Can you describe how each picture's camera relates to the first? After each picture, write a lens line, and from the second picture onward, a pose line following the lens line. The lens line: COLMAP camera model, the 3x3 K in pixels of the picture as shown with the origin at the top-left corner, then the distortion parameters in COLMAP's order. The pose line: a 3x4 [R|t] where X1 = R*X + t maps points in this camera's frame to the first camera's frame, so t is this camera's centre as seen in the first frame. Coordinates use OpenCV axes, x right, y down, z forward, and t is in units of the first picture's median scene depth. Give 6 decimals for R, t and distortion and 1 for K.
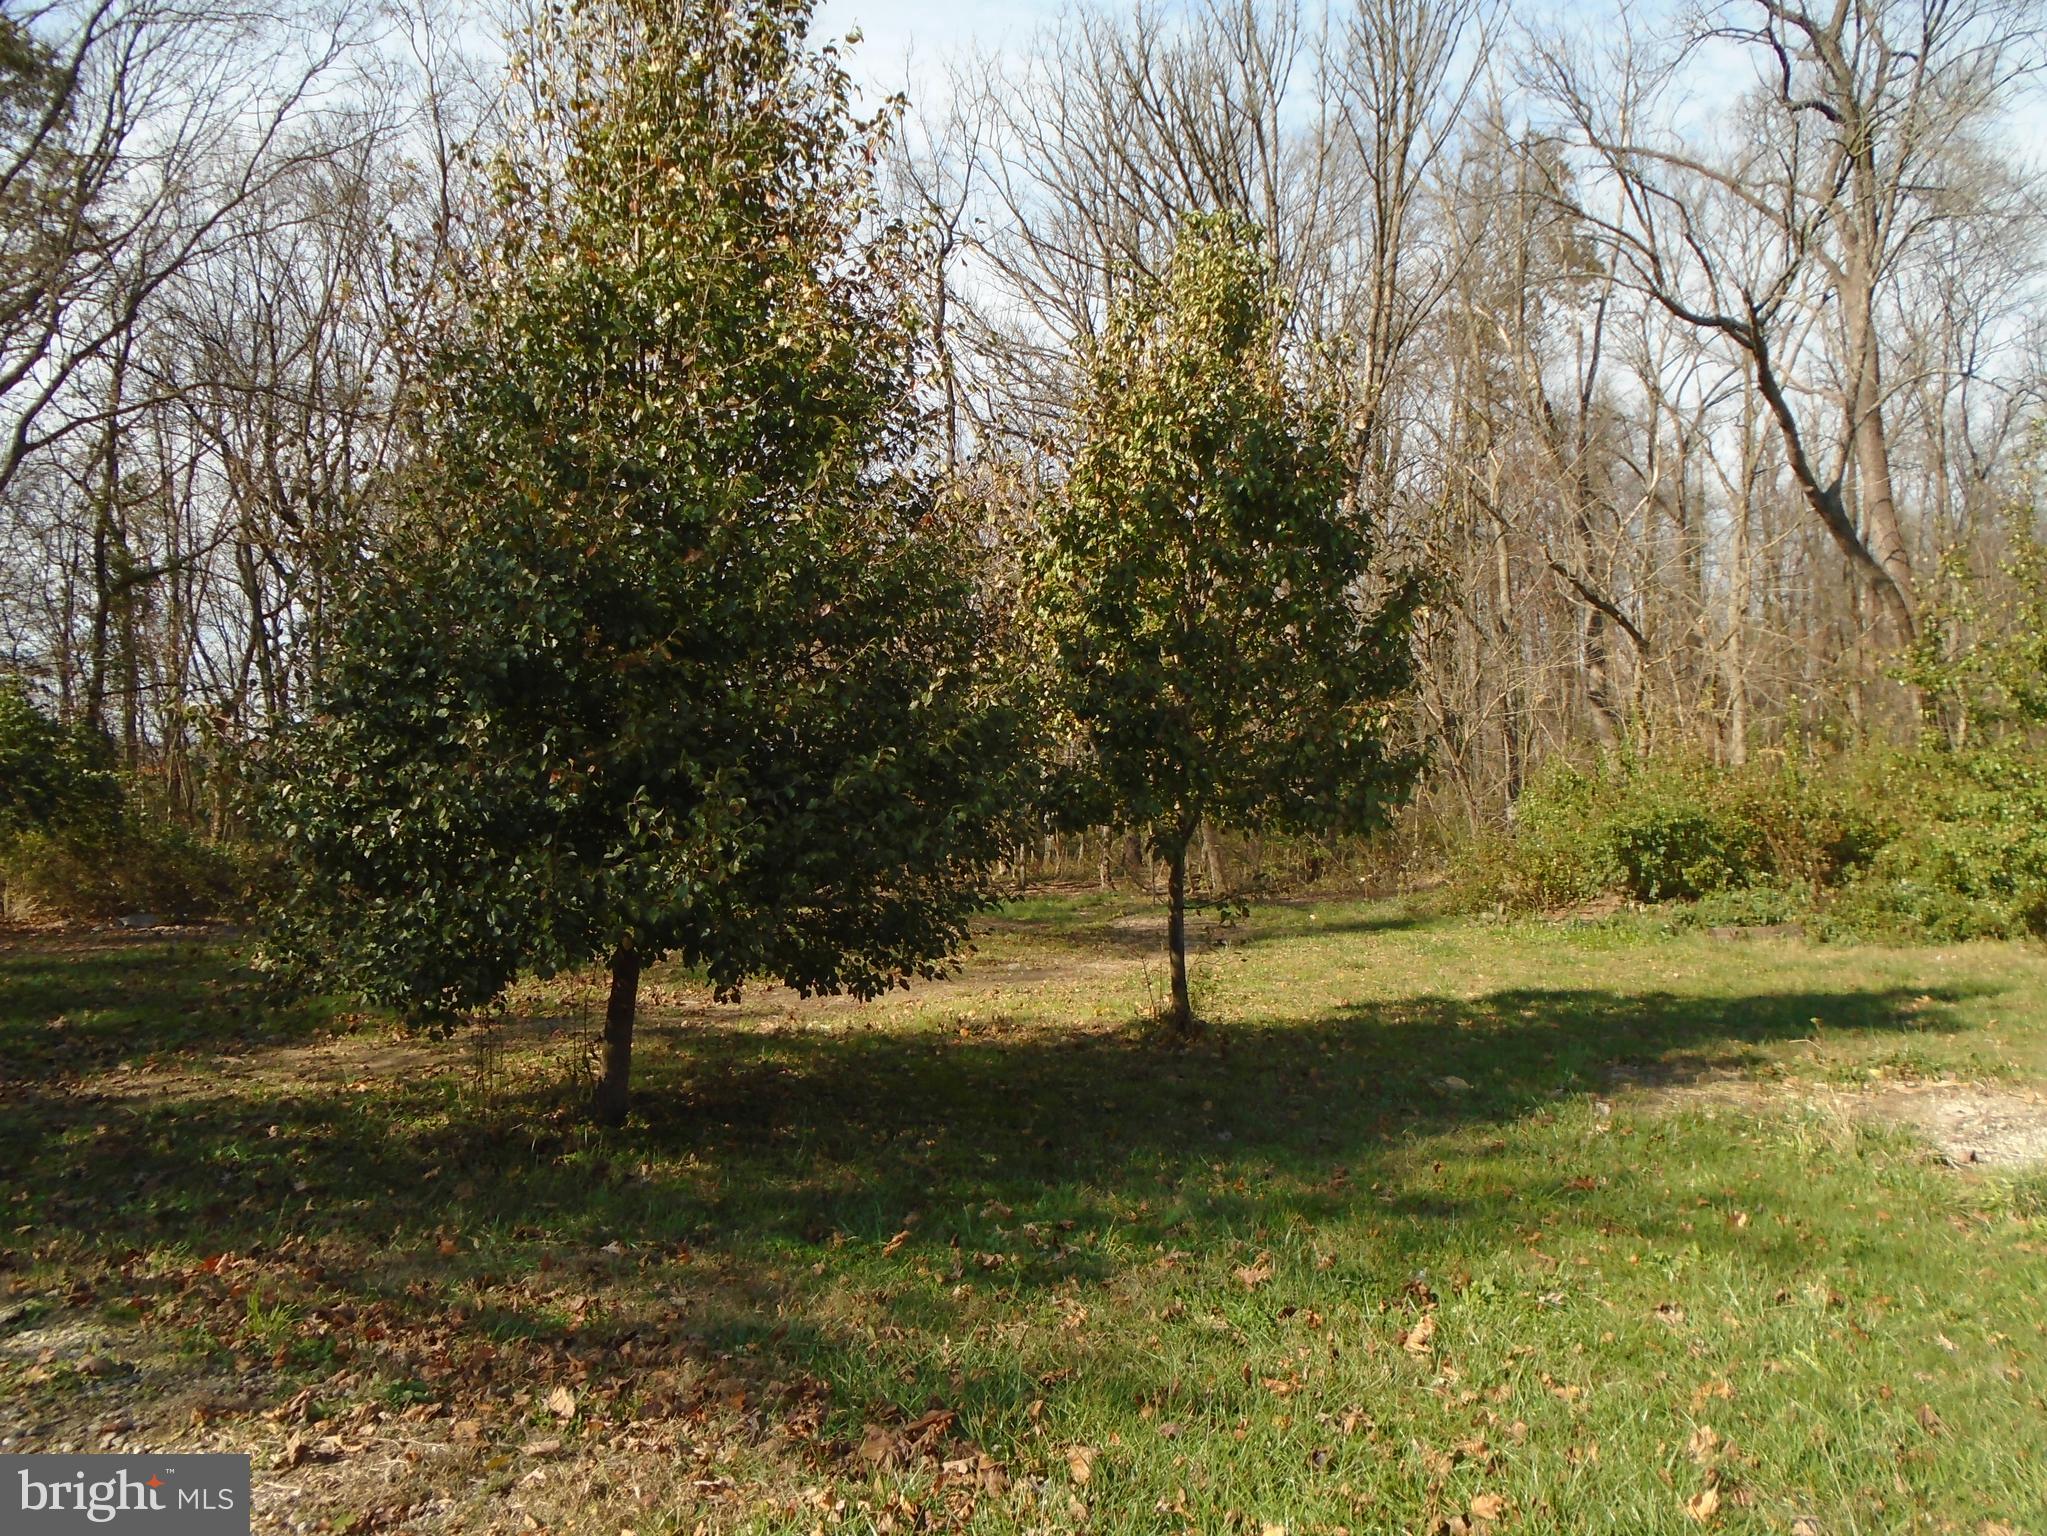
lens RADIAL K [[1544.4, 0, 1023.5], [0, 1544.4, 768.0], [0, 0, 1]] dist [-0.005391, 0.005791]
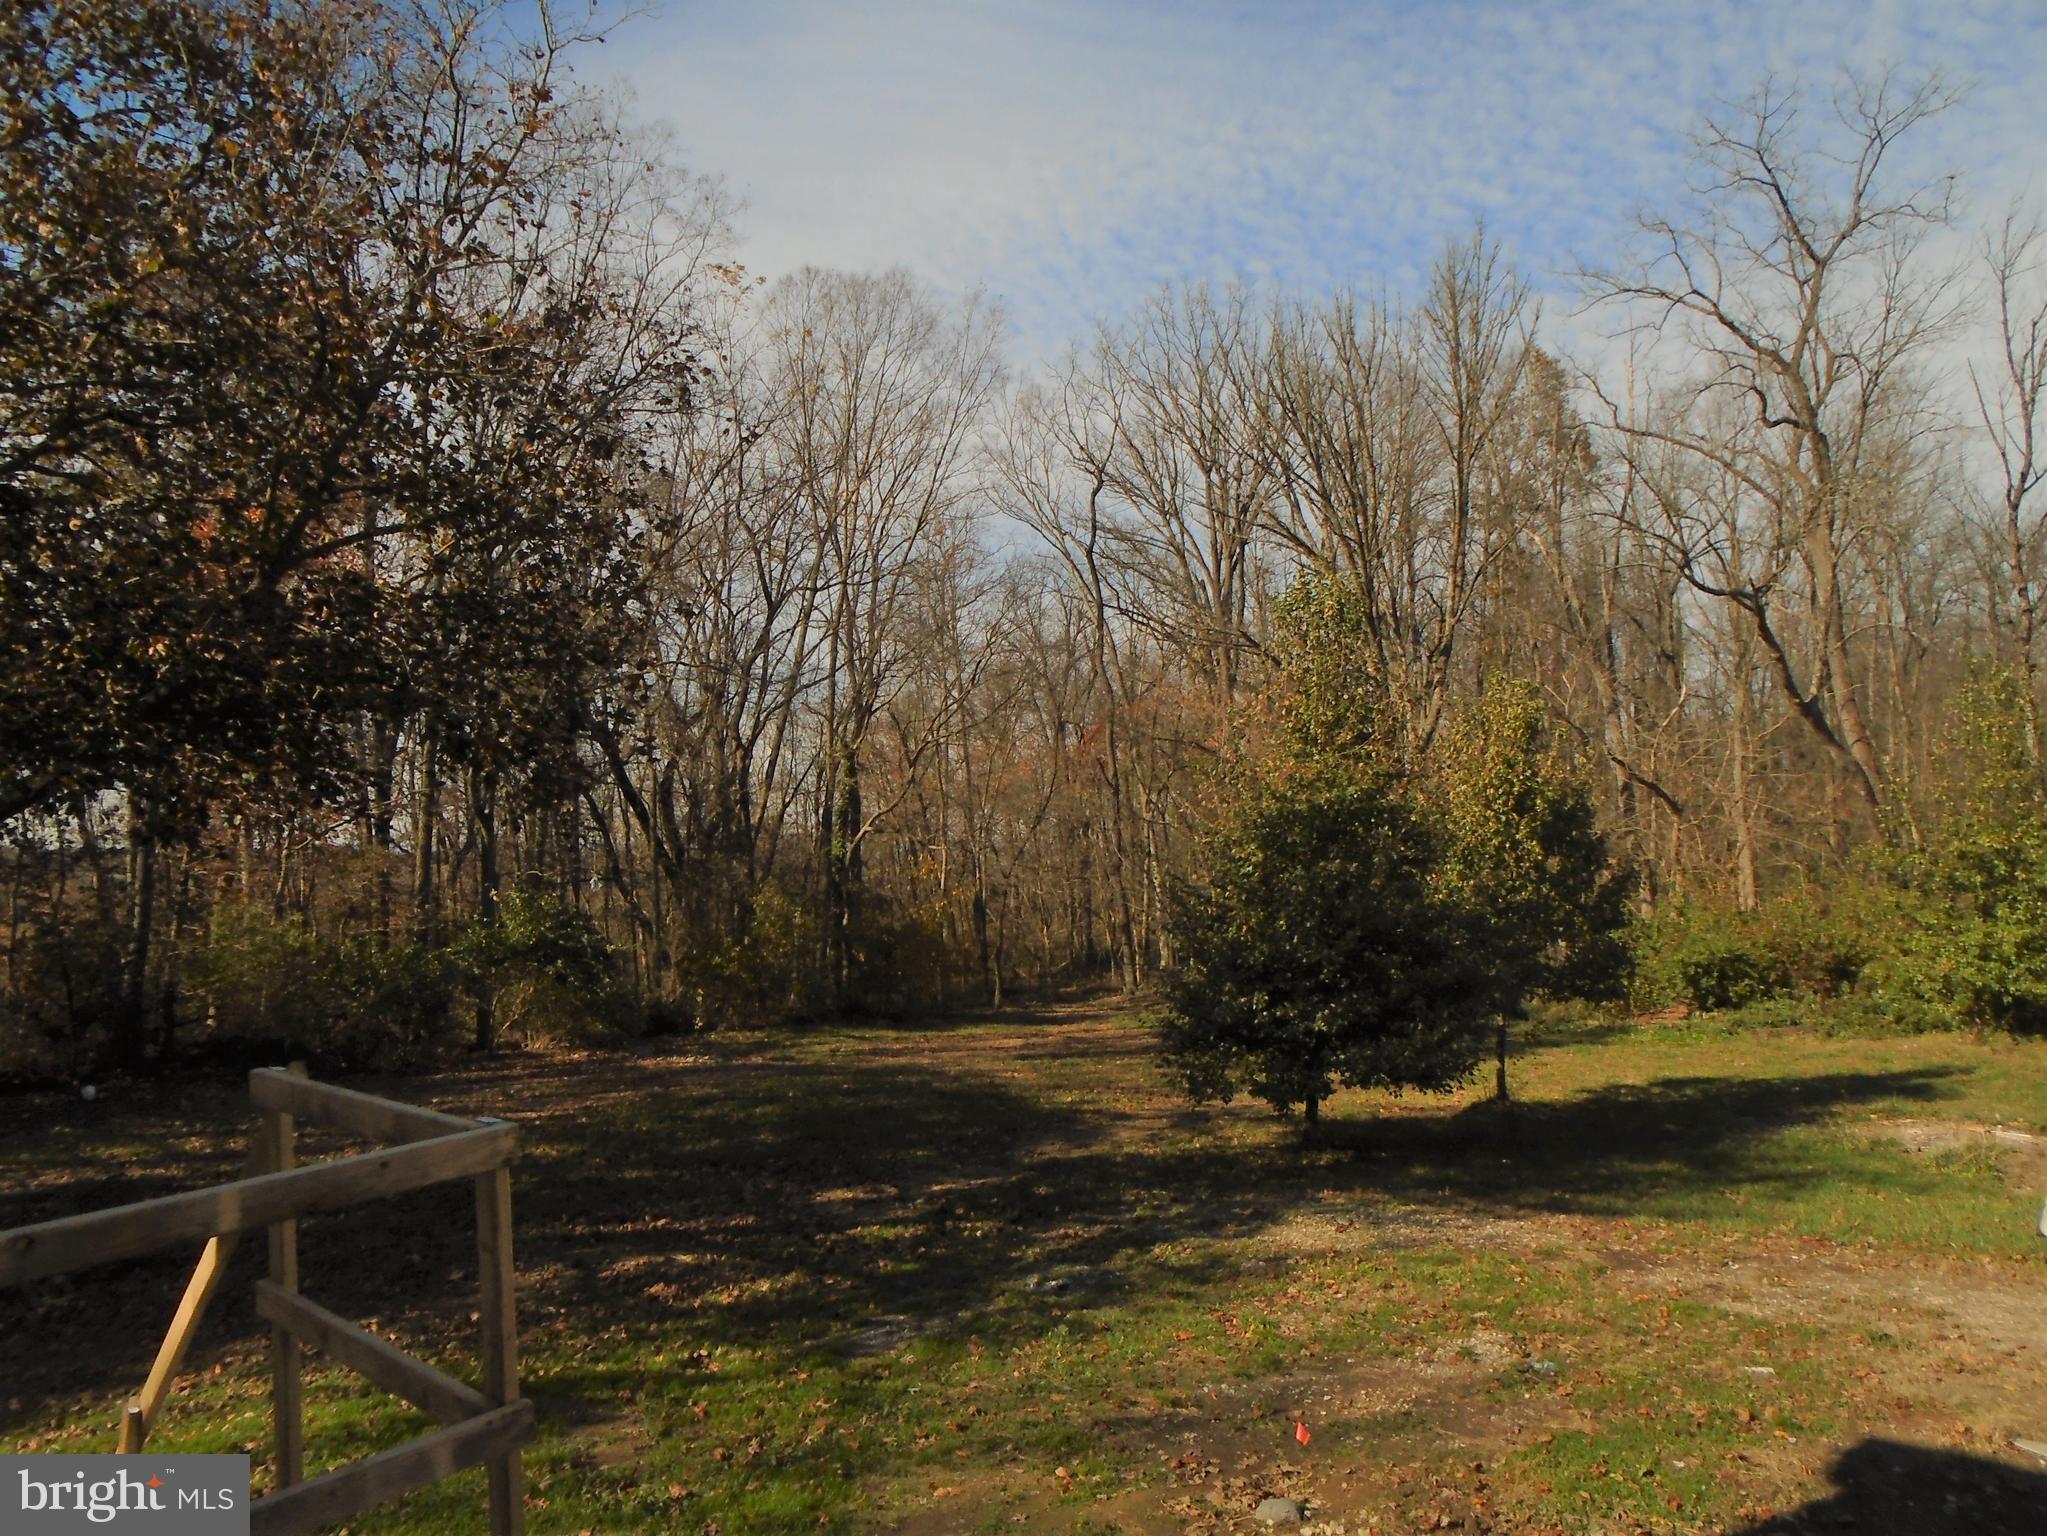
lens RADIAL K [[1625.3, 0, 1022.8], [0, 1625.3, 777.4], [0, 0, 1]] dist [-0.000976, 0.000609]
pose [[0.998862, -0.027372, 0.039062, -0.298584], [0.029152, 0.998528, -0.045747, -0.083937], [-0.037753, 0.046833, 0.998189, -0.521407]]
